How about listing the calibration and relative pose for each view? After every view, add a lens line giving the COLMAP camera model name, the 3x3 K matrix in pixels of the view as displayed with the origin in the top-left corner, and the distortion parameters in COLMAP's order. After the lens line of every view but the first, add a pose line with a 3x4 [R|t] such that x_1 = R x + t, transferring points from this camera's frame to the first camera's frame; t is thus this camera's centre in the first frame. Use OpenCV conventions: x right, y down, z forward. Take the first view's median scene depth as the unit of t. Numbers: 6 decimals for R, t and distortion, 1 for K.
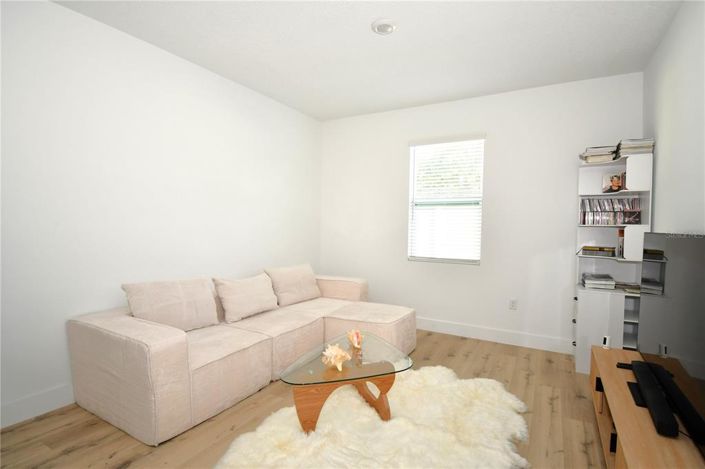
lens RADIAL K [[347.2, 0, 352.5], [0, 347.2, 234.5], [0, 0, 1]] dist [-0.000499, -0.000343]
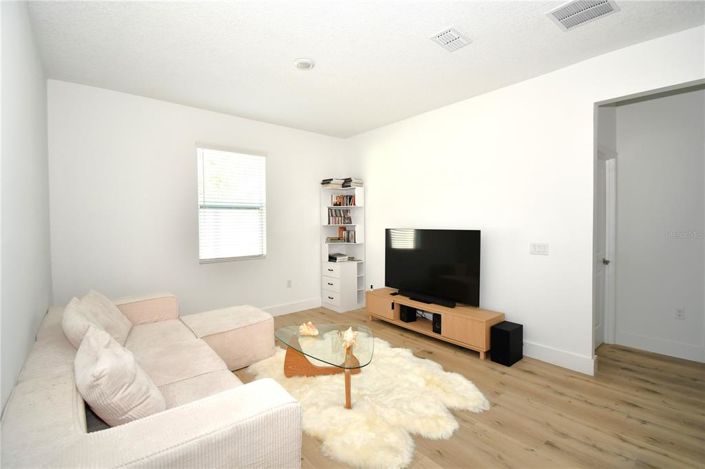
lens RADIAL K [[314.6, 0, 347.8], [0, 314.6, 230.1], [0, 0, 1]] dist [-0.000773, -0.001029]
pose [[0.348444, -0.043062, 0.936340, -0.585468], [0.033777, 0.998872, 0.033368, -0.040933], [-0.936721, 0.019999, 0.349506, 0.332356]]
